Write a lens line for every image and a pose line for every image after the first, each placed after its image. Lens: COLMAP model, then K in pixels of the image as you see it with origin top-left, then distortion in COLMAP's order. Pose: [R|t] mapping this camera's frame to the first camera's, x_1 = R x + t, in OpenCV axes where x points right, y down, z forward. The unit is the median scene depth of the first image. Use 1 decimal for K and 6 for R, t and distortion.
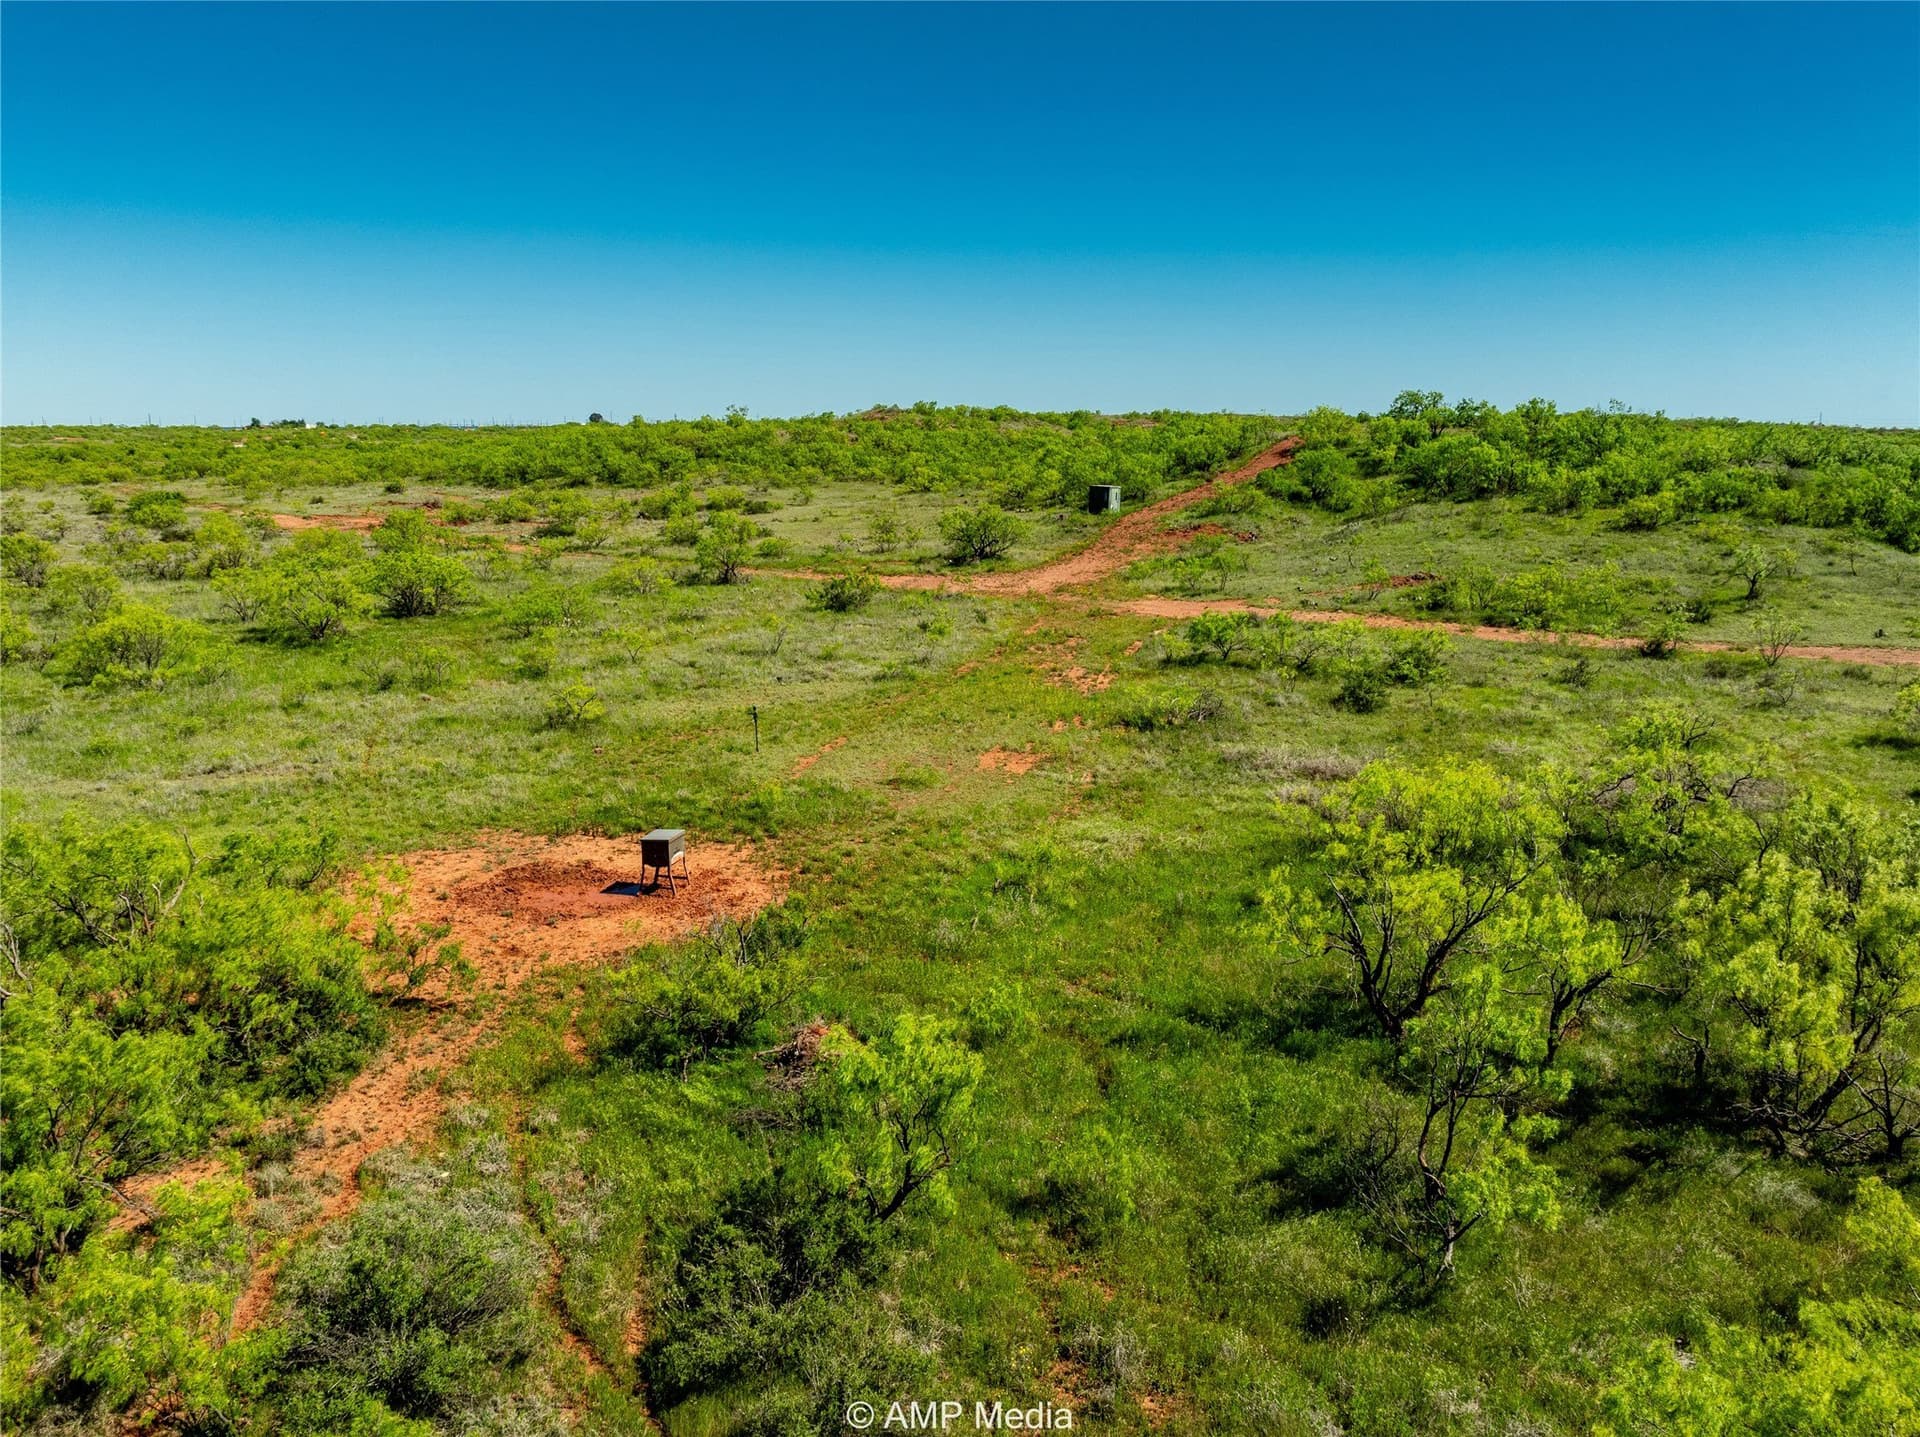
lens RADIAL K [[1326.5, 0, 960.0], [0, 1326.5, 718.5], [0, 0, 1]] dist [-0.001520, -0.001956]
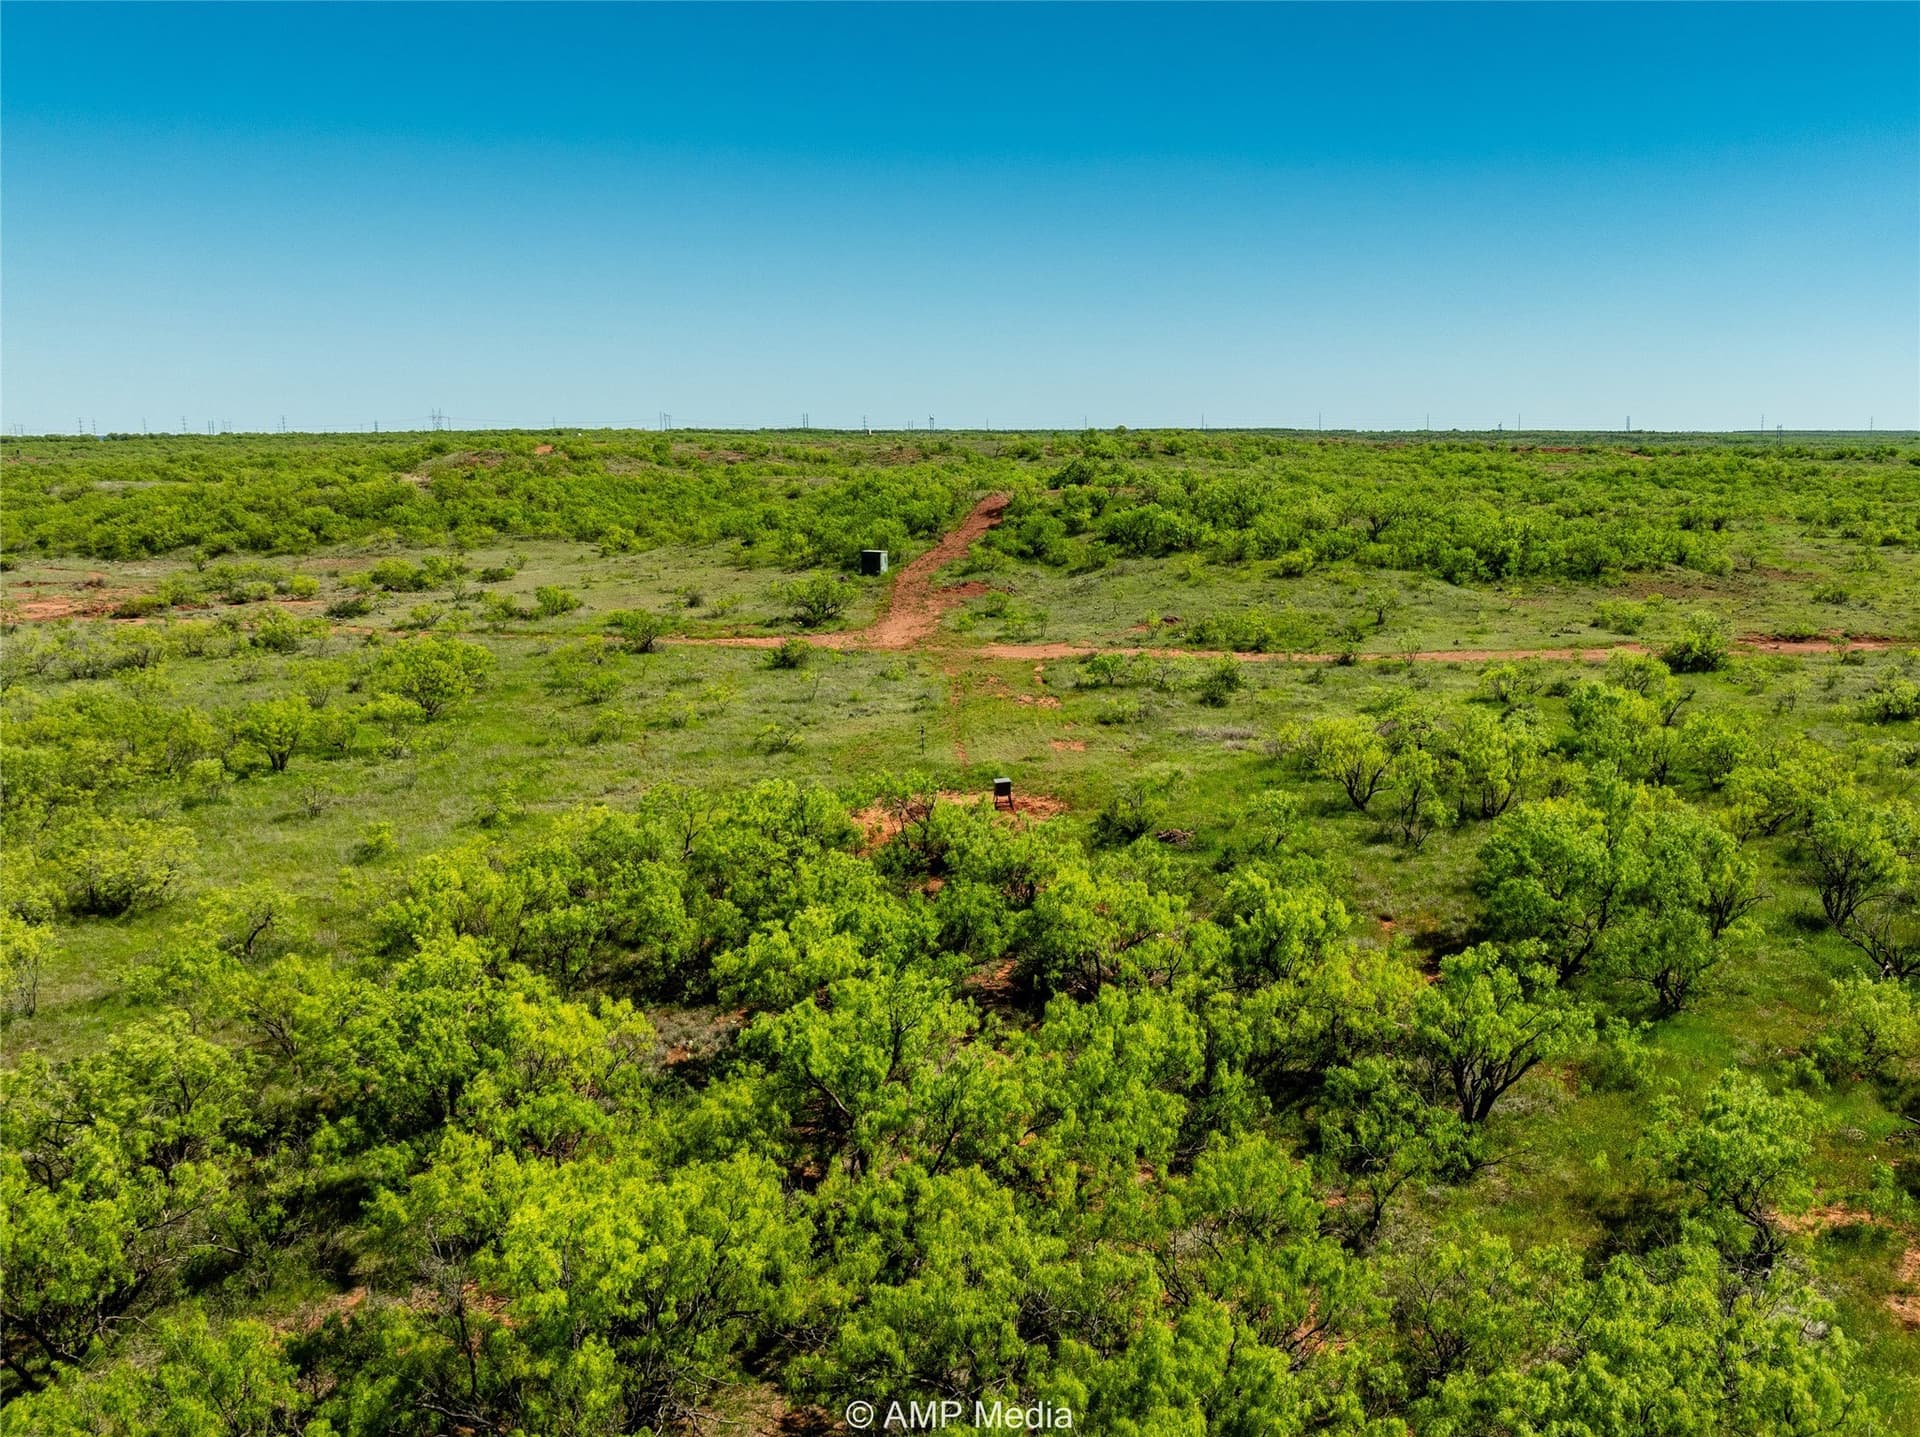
lens RADIAL K [[1326.5, 0, 960.0], [0, 1326.5, 718.5], [0, 0, 1]] dist [-0.001520, -0.001956]
pose [[0.959703, -0.073723, 0.271174, -0.216897], [0.081291, 0.996549, -0.016767, 0.005349], [-0.269003, 0.038136, 0.962384, -0.259400]]
